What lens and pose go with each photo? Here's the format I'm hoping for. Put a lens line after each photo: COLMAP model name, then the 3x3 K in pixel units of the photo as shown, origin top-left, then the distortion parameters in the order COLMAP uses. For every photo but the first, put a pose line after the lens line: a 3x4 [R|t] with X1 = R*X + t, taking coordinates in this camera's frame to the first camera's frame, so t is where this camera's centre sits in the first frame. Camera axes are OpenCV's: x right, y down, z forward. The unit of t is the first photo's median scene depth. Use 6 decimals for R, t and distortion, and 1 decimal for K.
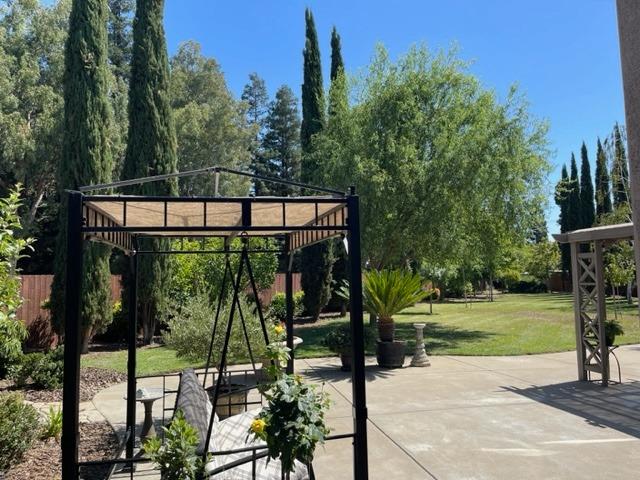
lens RADIAL K [[481.9, 0, 320.0], [0, 481.9, 240.0], [0, 0, 1]] dist [0.094499, -0.121054]
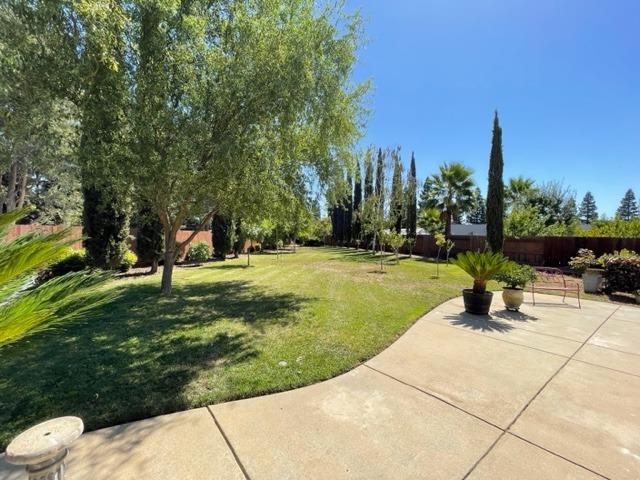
lens RADIAL K [[260.0, 0, 320.0], [0, 260.0, 240.0], [0, 0, 1]] dist [0.000382, 0.000270]
pose [[0.901307, 0.024404, 0.432493, 0.049391], [-0.064733, 0.994789, 0.078770, 0.012377], [-0.428316, -0.098993, 0.898190, 0.163018]]
